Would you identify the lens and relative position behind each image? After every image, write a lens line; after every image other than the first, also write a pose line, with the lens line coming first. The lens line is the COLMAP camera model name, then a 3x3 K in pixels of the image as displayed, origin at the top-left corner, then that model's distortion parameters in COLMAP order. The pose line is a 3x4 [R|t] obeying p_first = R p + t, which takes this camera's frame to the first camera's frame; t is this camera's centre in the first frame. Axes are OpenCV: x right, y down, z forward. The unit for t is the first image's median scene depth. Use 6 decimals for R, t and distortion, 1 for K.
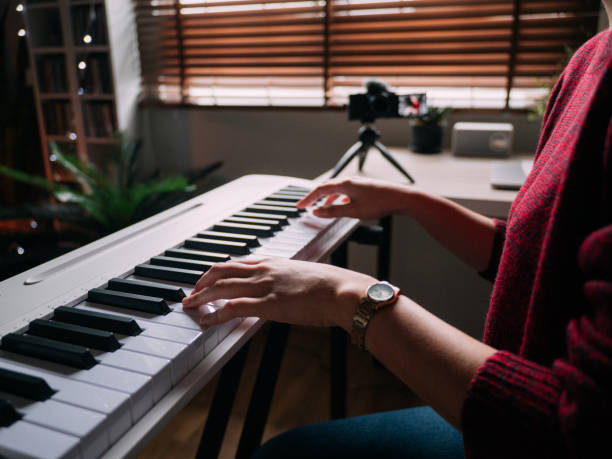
lens RADIAL K [[534.9, 0, 306.0], [0, 534.9, 229.5], [0, 0, 1]] dist [0.000432, -0.001089]
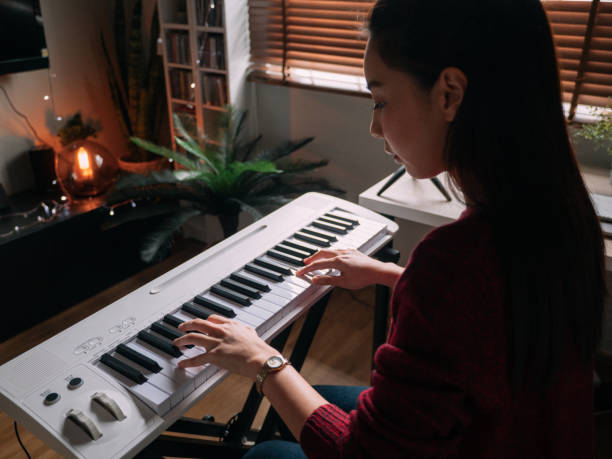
lens RADIAL K [[556.8, 0, 306.0], [0, 556.8, 229.5], [0, 0, 1]] dist [-0.002830, -0.009551]
pose [[0.973293, 0.106135, -0.203556, 0.207534], [-0.074289, 0.984613, 0.158173, -0.273836], [0.217212, -0.138826, 0.966202, -0.402890]]
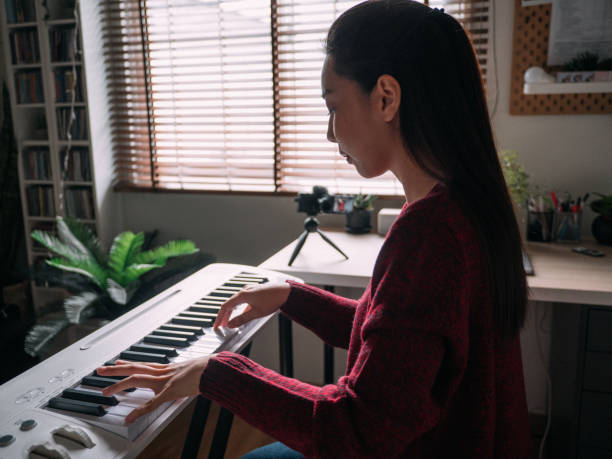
lens RADIAL K [[573.0, 0, 306.0], [0, 573.0, 229.5], [0, 0, 1]] dist [-0.015680, -0.006606]
pose [[0.998112, -0.019780, 0.058149, 0.056500], [0.025148, 0.995340, -0.093092, -0.056783], [-0.056036, 0.094379, 0.993958, -0.549333]]
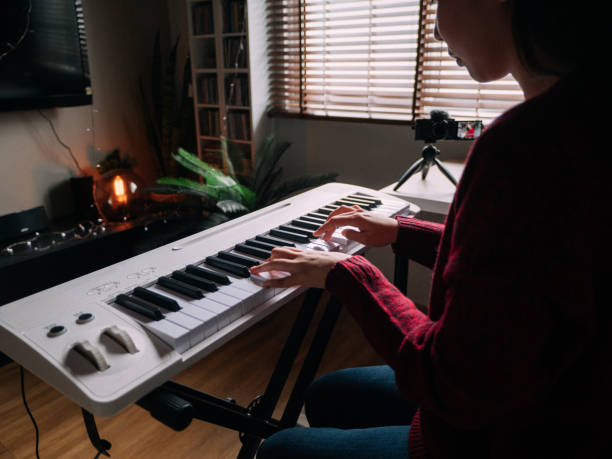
lens RADIAL K [[482.8, 0, 306.0], [0, 482.8, 229.5], [0, 0, 1]] dist [-0.004542, -0.002959]
pose [[0.969642, 0.078590, -0.231557, 0.150781], [-0.070405, 0.996573, 0.043414, -0.037545], [0.234175, -0.025793, 0.971852, -0.250505]]
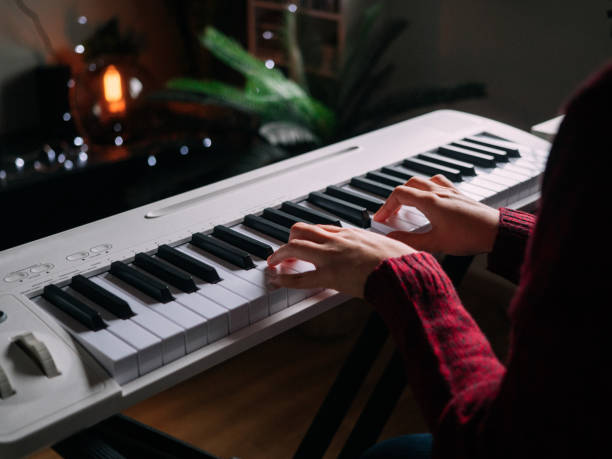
lens RADIAL K [[887.8, 0, 306.0], [0, 887.8, 229.5], [0, 0, 1]] dist [0.016815, 0.009375]
pose [[0.905903, 0.167787, -0.388828, 0.292243], [-0.123770, 0.982973, 0.135809, -0.098018], [0.404995, -0.074904, 0.911246, -0.313399]]
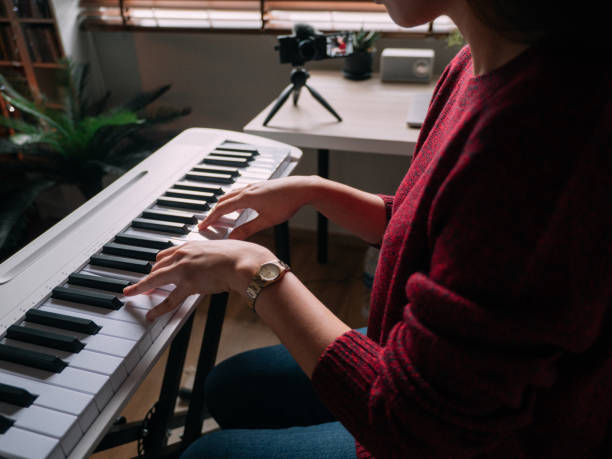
lens RADIAL K [[491.2, 0, 306.0], [0, 491.2, 229.5], [0, 0, 1]] dist [-0.001524, -0.003002]
pose [[0.995827, -0.057680, 0.070724, 0.058988], [0.039366, 0.970632, 0.237327, -0.157285], [-0.082336, -0.233552, 0.968852, -0.058960]]
